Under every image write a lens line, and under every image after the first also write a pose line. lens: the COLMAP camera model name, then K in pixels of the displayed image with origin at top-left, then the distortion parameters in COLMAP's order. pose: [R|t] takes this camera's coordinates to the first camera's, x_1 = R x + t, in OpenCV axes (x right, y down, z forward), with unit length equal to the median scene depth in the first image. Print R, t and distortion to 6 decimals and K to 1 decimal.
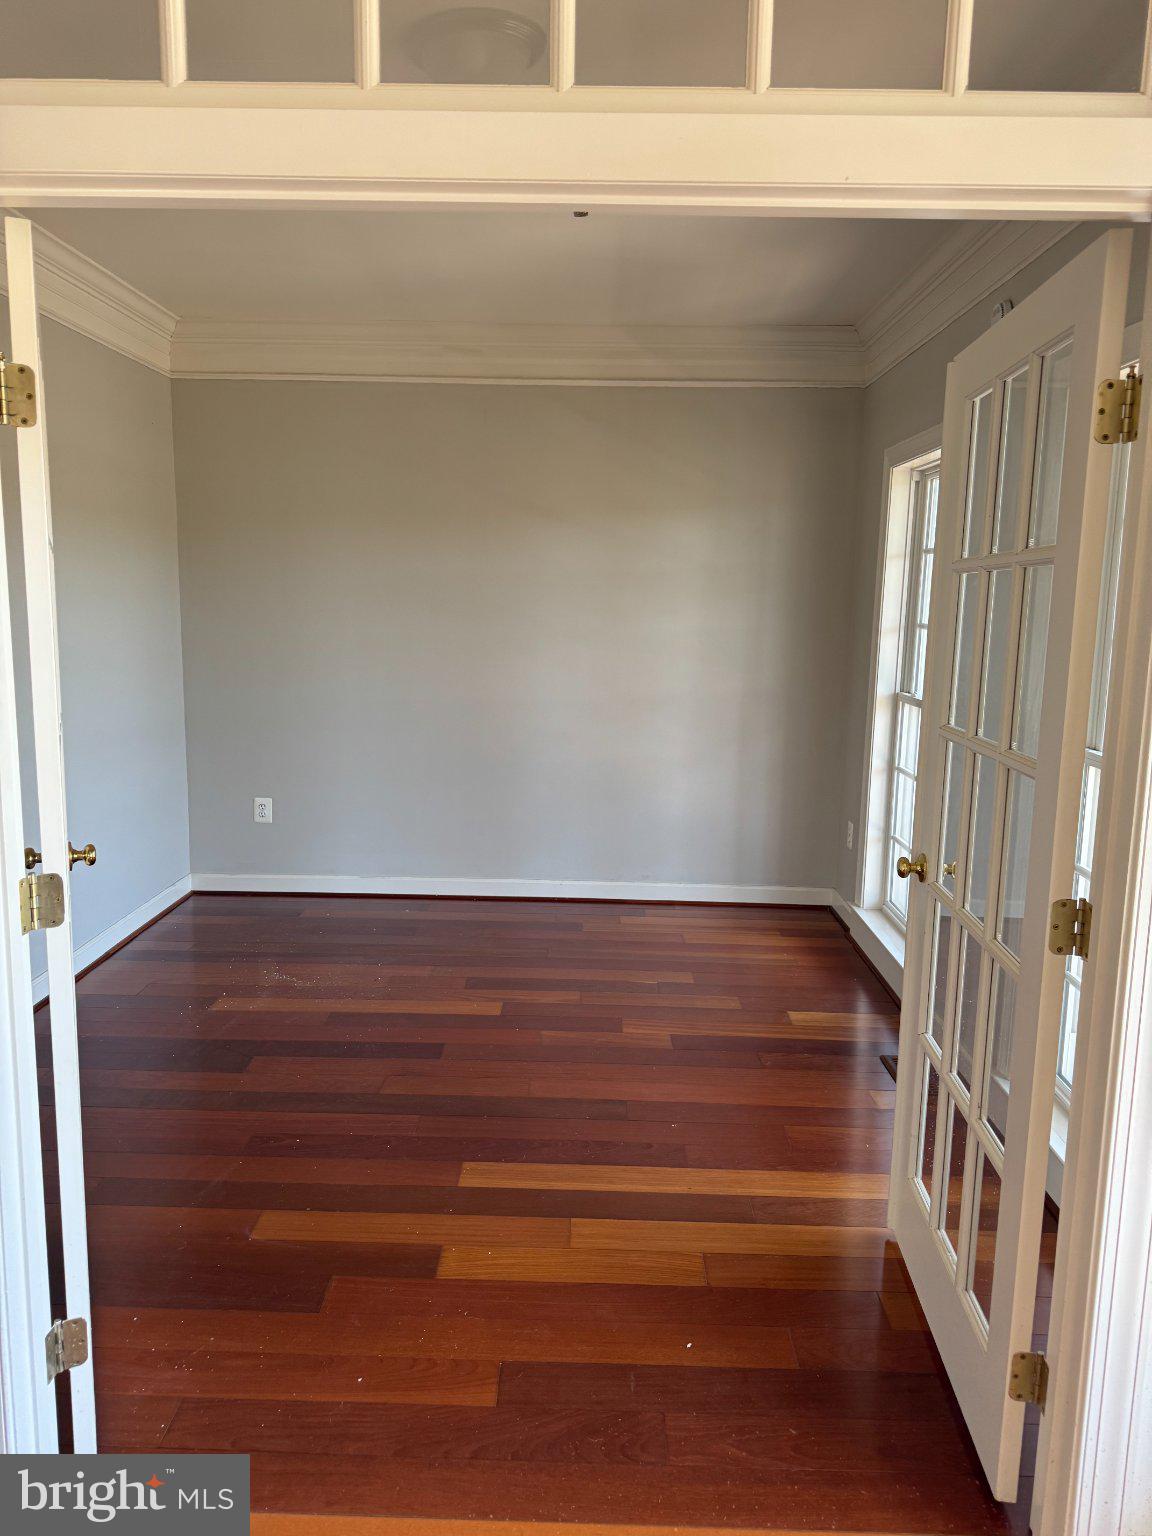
lens RADIAL K [[1068.9, 0, 502.7], [0, 1068.9, 771.6], [0, 0, 1]] dist [0.107503, -0.113320]
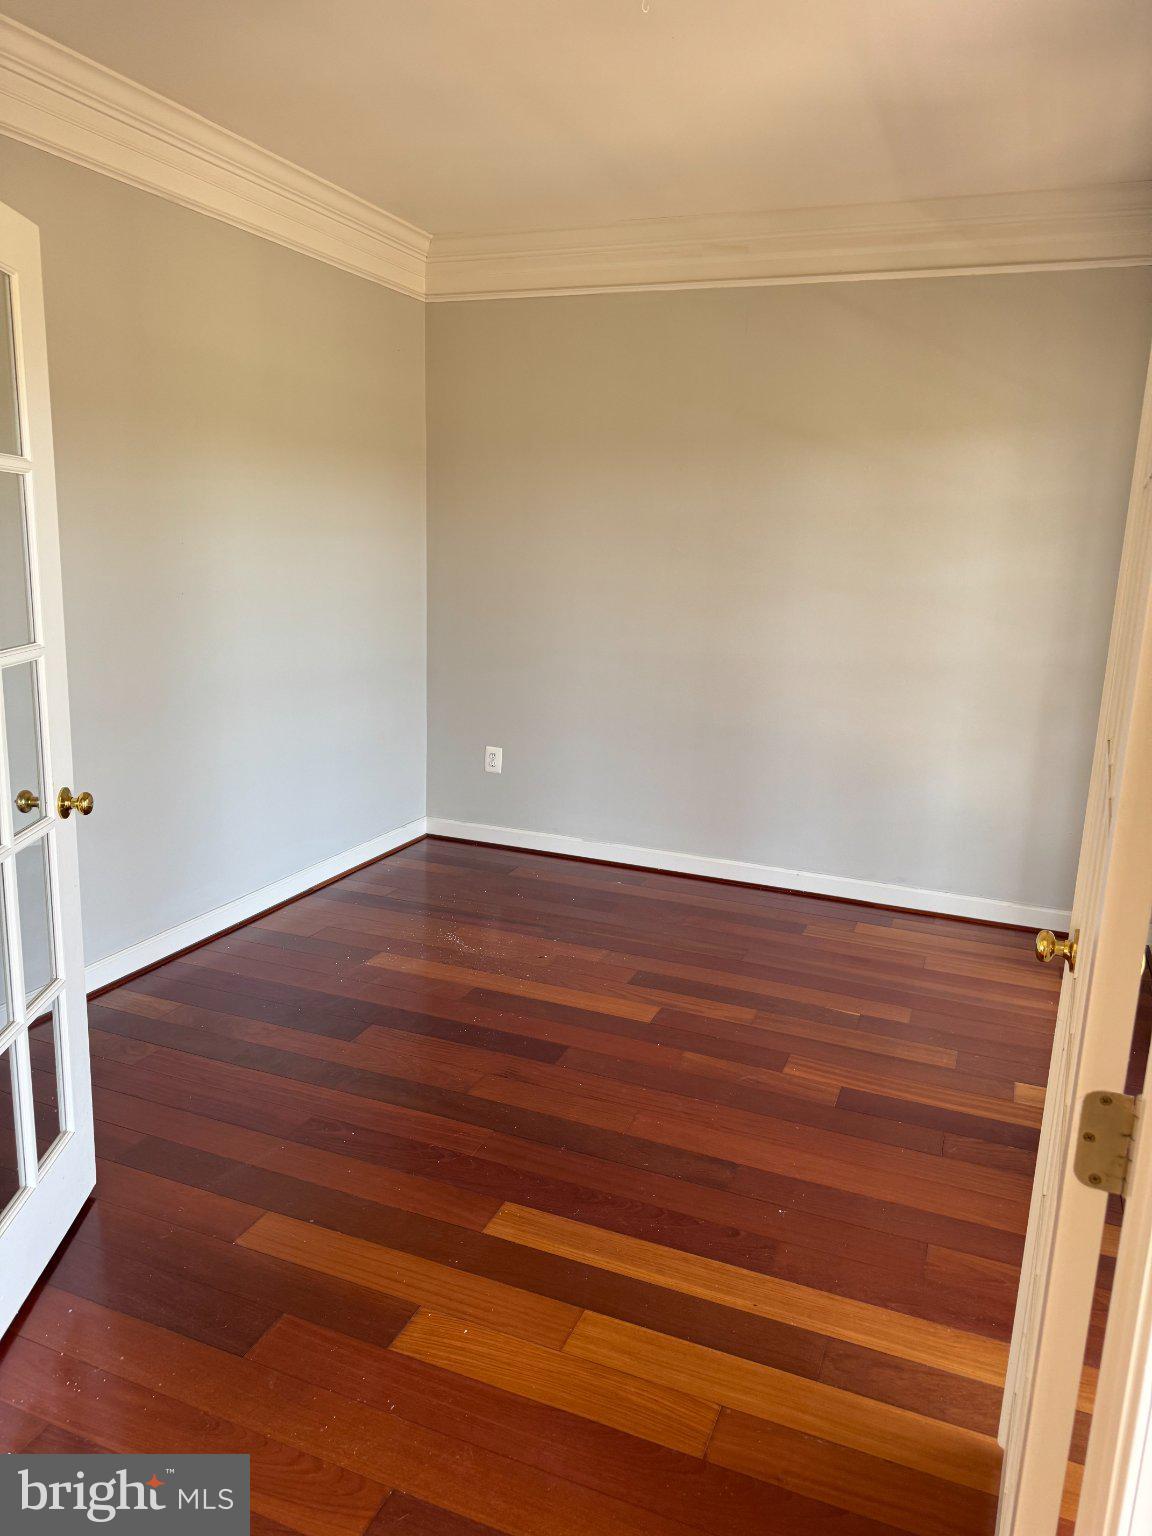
lens RADIAL K [[1068.9, 0, 502.7], [0, 1068.9, 771.6], [0, 0, 1]] dist [0.107503, -0.113320]
pose [[0.942712, 0.090934, -0.320976, 0.131137], [-0.075191, 0.995293, 0.061134, -0.017745], [0.325025, -0.033497, 0.945112, 0.131390]]
